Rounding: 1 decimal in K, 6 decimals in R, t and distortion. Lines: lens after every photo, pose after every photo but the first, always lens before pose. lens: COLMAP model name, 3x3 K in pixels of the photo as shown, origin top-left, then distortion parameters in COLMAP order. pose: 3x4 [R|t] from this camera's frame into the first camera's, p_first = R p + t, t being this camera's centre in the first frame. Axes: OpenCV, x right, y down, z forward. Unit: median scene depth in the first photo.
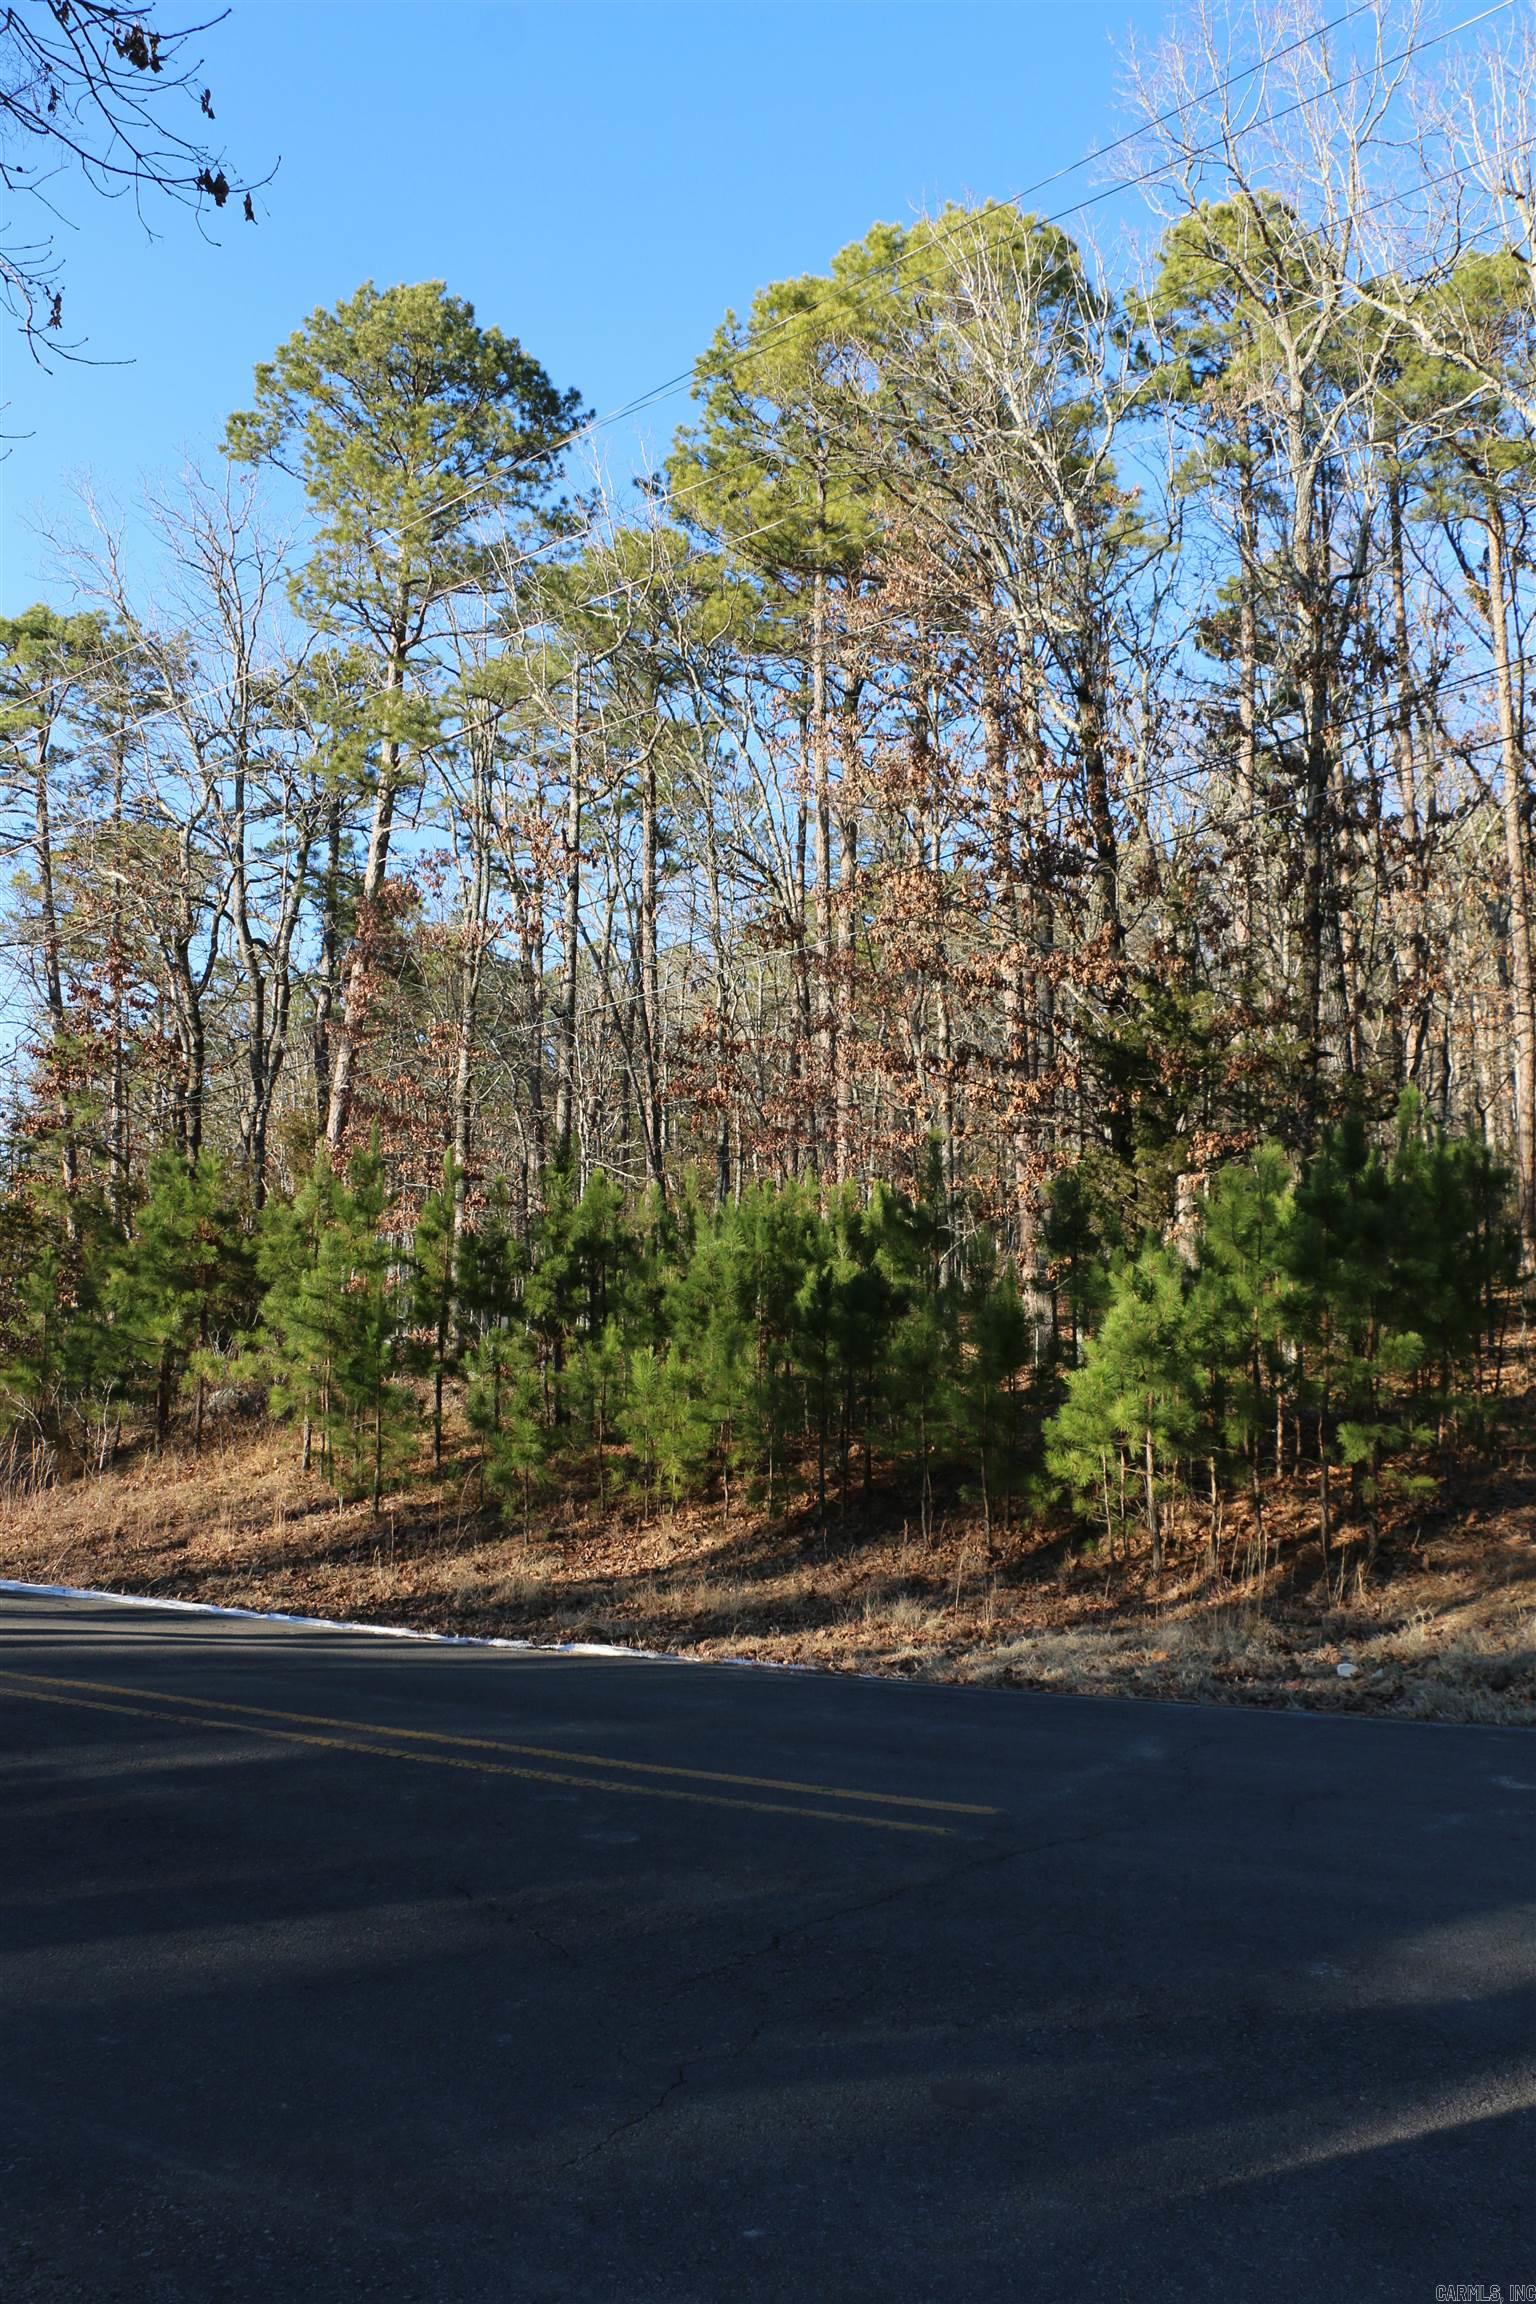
lens RADIAL K [[1919.7, 0, 782.6], [0, 1919.7, 1169.7], [0, 0, 1]] dist [-0.166161, 0.135081]
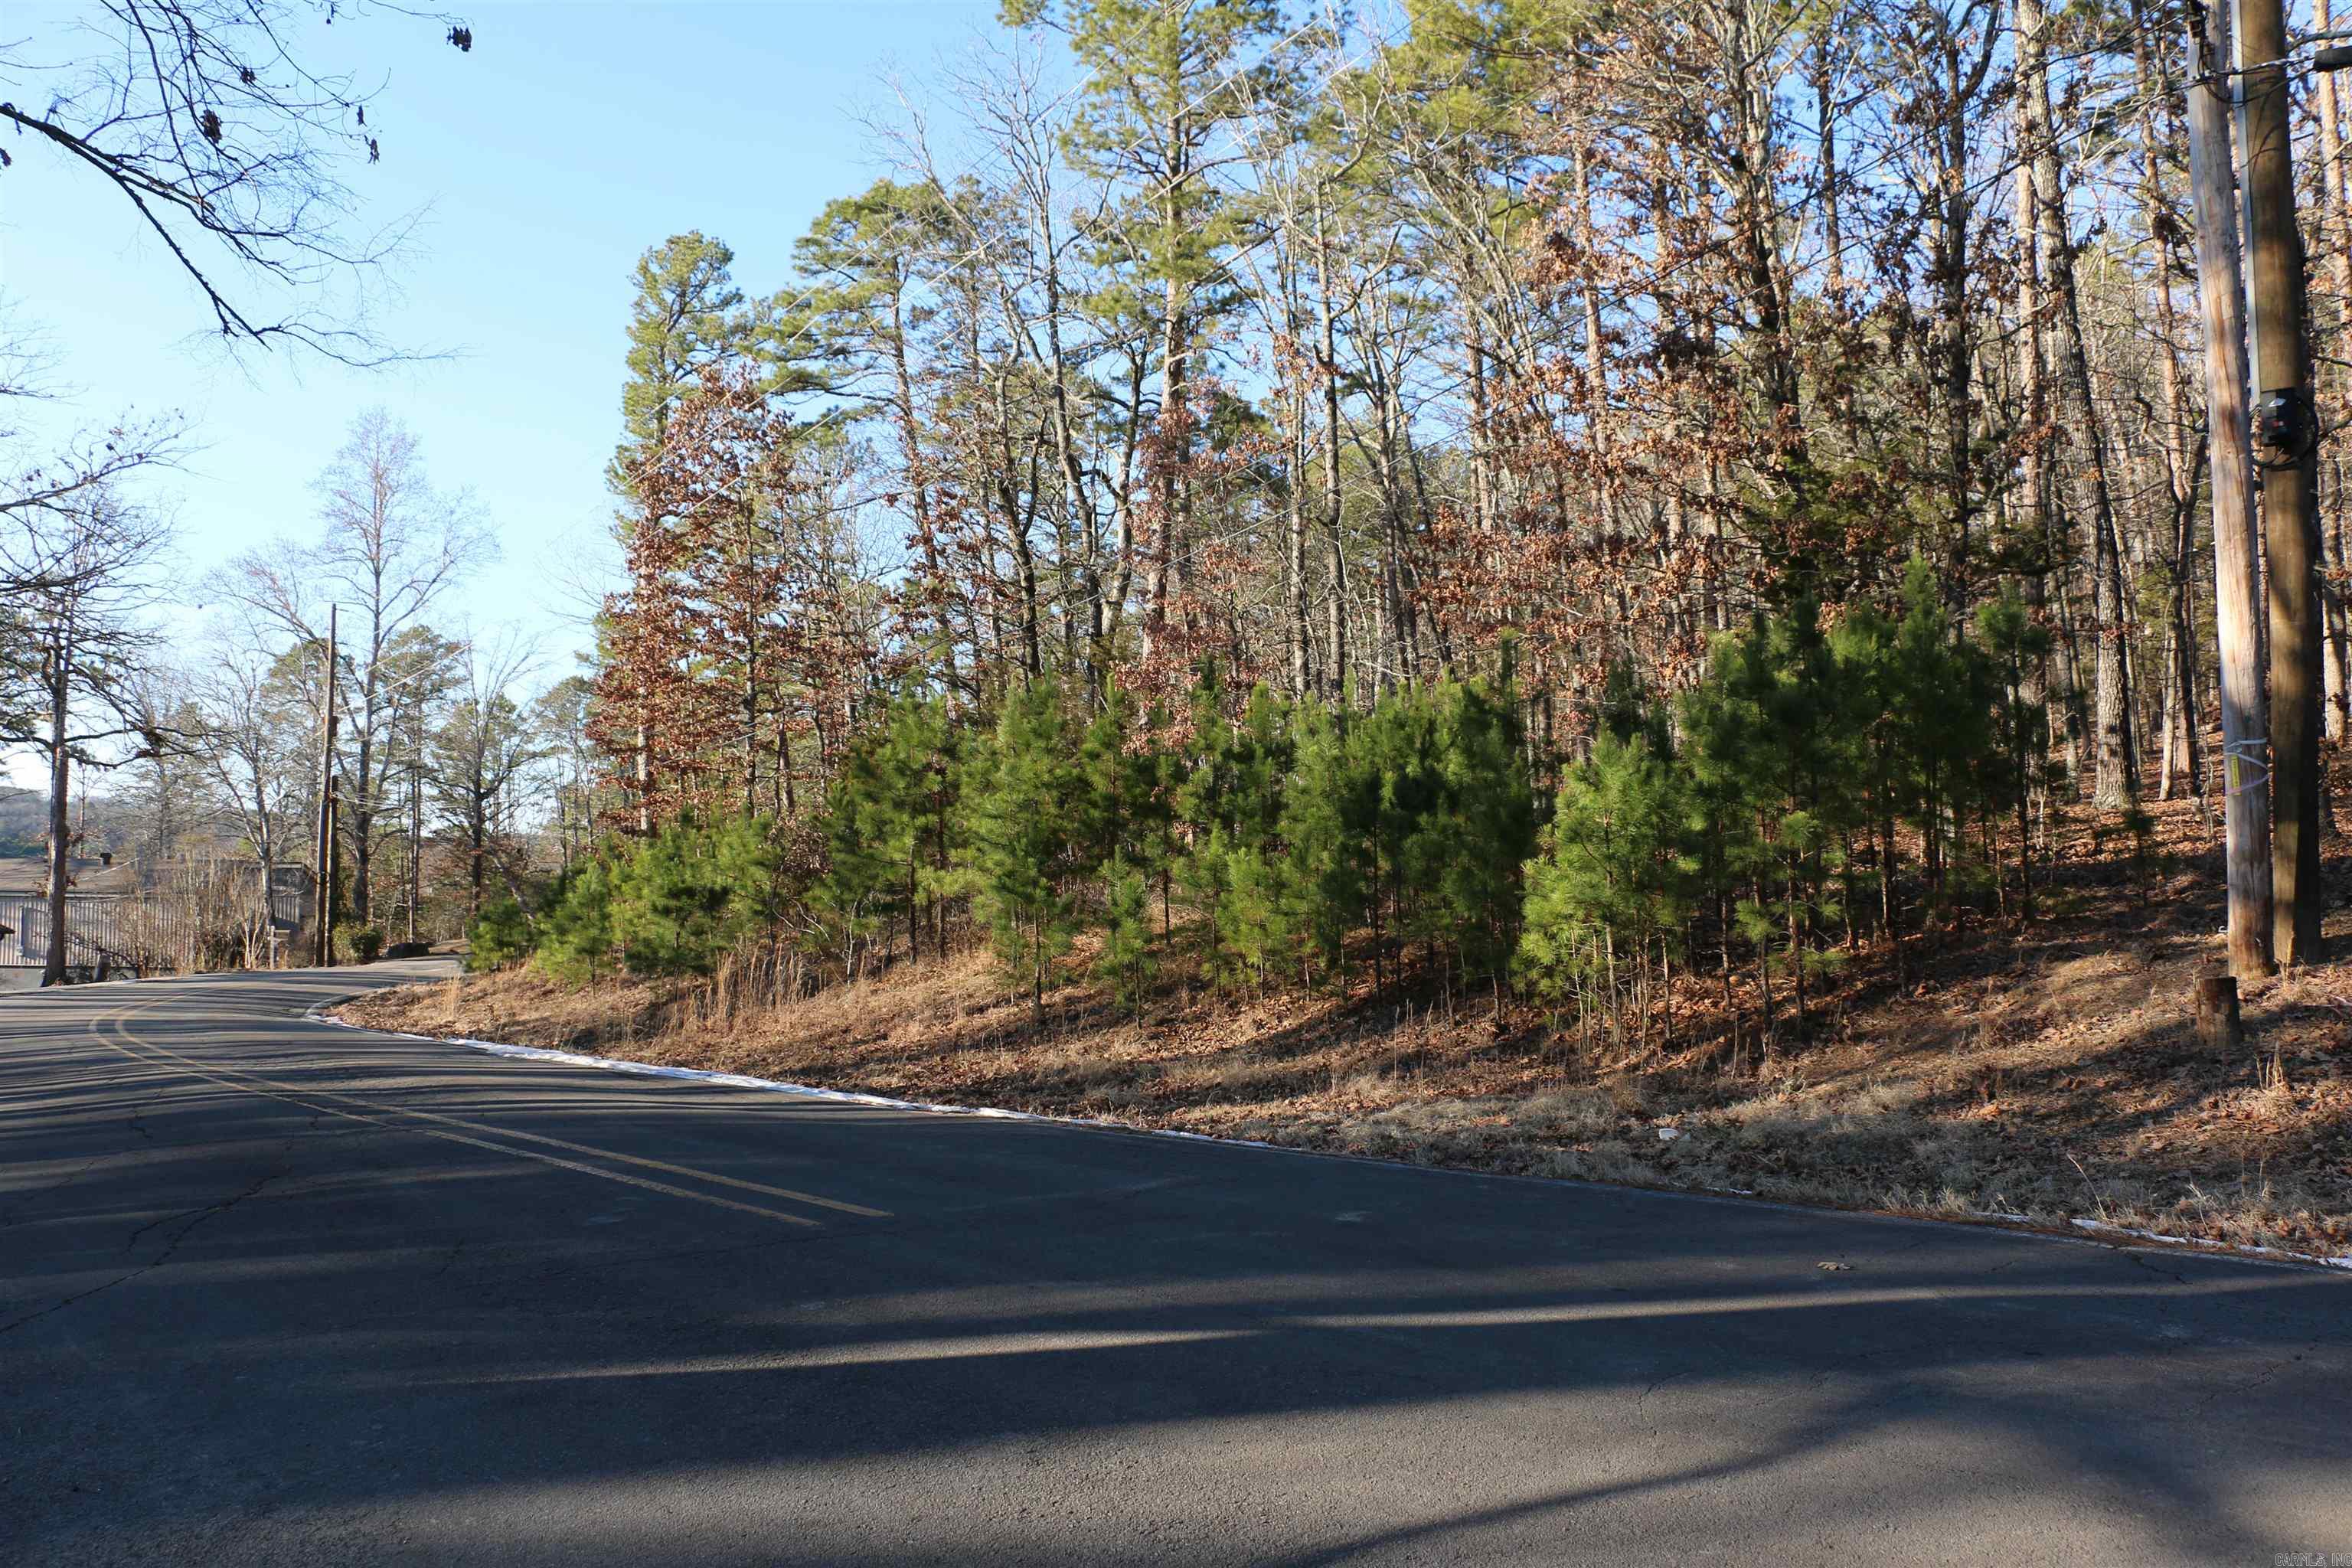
lens RADIAL K [[1959.7, 0, 1158.7], [0, 1959.7, 773.7], [0, 0, 1]] dist [-0.166161, 0.135081]
pose [[0.944210, -0.058276, -0.324148, 0.205927], [0.078565, 0.995662, 0.049849, -0.008840], [0.319837, -0.072535, 0.944692, -0.064984]]
